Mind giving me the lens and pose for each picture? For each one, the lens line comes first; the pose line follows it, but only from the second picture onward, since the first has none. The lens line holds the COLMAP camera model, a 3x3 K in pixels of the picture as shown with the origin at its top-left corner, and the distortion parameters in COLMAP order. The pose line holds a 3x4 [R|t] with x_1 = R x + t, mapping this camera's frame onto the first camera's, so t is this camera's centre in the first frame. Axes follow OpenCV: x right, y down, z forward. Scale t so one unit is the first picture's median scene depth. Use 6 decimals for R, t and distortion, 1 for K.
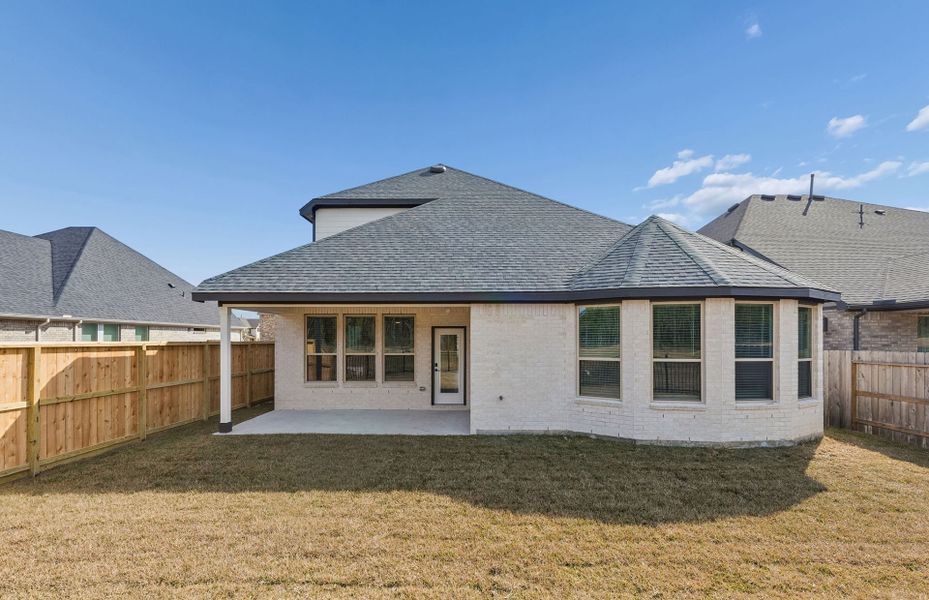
lens RADIAL K [[435.1, 0, 464.3], [0, 435.1, 332.1], [0, 0, 1]] dist [0.008989, -0.000188]
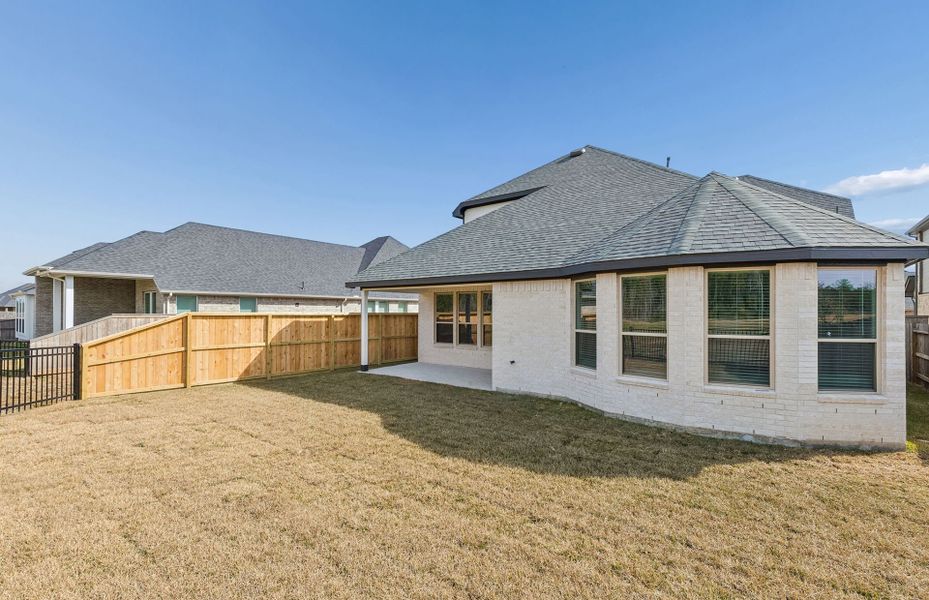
lens RADIAL K [[420.4, 0, 464.5], [0, 420.4, 300.0], [0, 0, 1]] dist [0.009511, -0.000079]
pose [[0.800164, -0.013221, -0.599635, 0.655627], [0.007197, 0.999897, -0.012443, -0.002541], [0.599738, 0.005640, 0.800177, 0.016940]]
